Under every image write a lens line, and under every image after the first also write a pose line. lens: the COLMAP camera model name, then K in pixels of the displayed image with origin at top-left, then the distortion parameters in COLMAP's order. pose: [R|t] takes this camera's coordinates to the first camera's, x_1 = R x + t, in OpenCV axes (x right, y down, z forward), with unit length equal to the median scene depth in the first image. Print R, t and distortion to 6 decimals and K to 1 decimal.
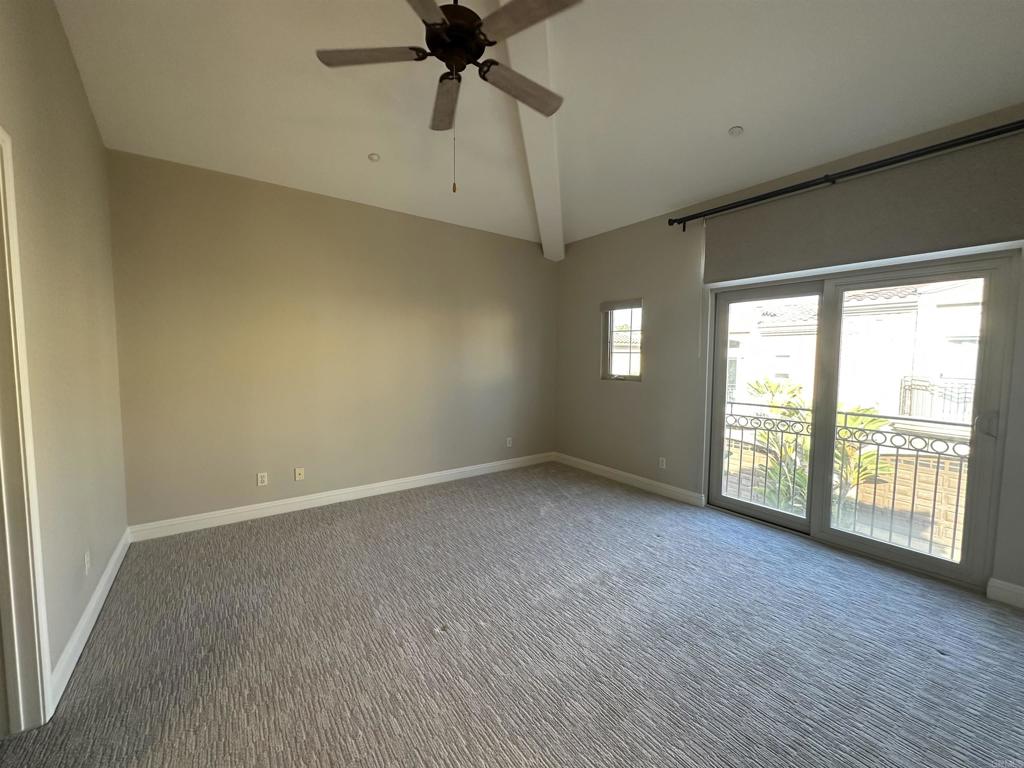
lens RADIAL K [[409.0, 0, 510.6], [0, 409.0, 384.8], [0, 0, 1]] dist [-0.001485, -0.000019]
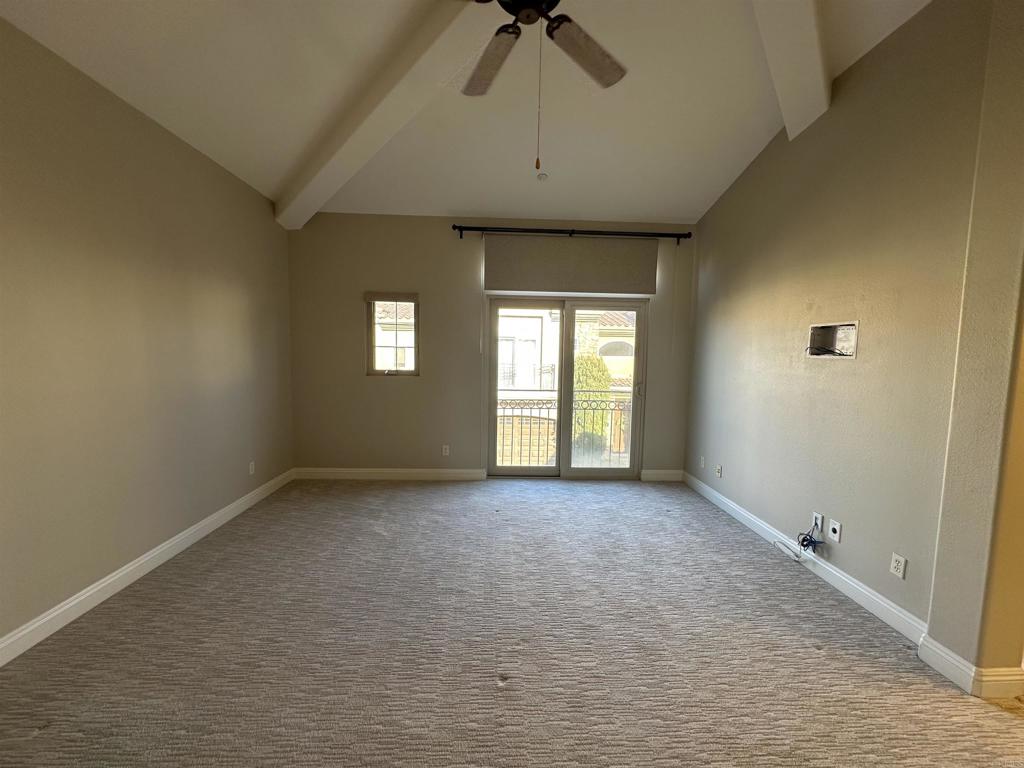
lens RADIAL K [[409.0, 0, 508.2], [0, 409.0, 388.7], [0, 0, 1]] dist [-0.001485, -0.000019]
pose [[0.549787, -0.073538, 0.832062, -0.509963], [0.043868, 0.997284, 0.059154, -0.034319], [-0.834152, 0.003979, 0.551520, 0.321712]]
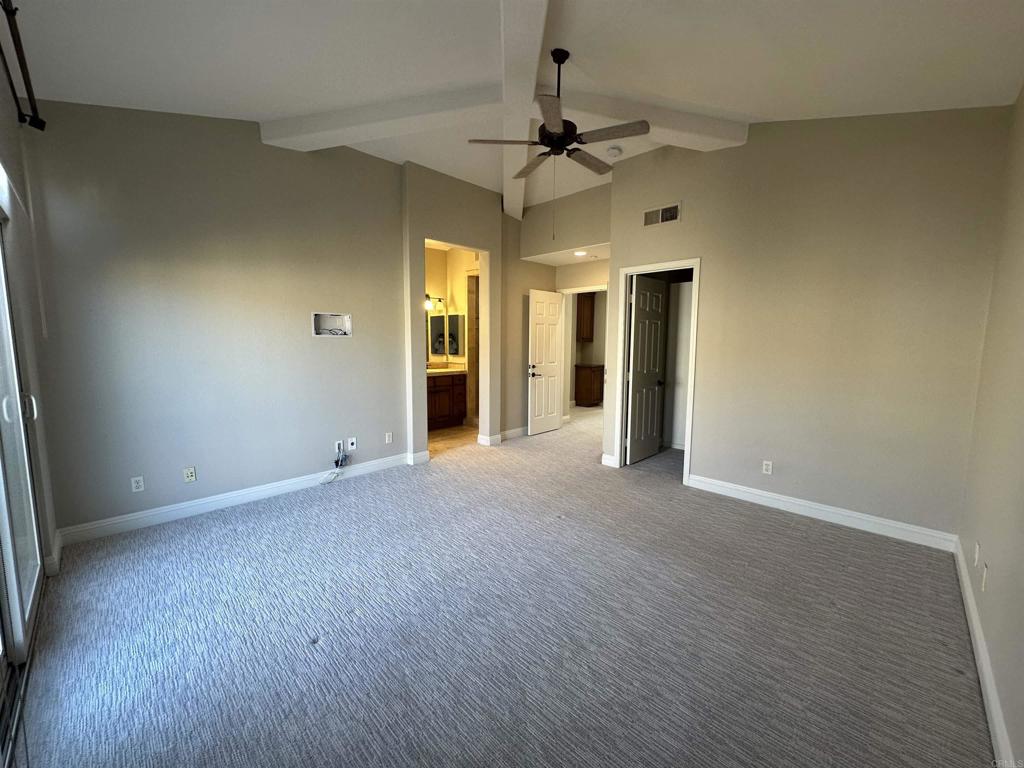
lens RADIAL K [[409.0, 0, 512.5], [0, 409.0, 384.0], [0, 0, 1]] dist [-0.001485, -0.000019]
pose [[-0.983687, 0.011556, -0.179515, 0.178668], [-0.019567, 0.985140, 0.170635, -0.087768], [0.178819, 0.171364, -0.968844, 1.444492]]
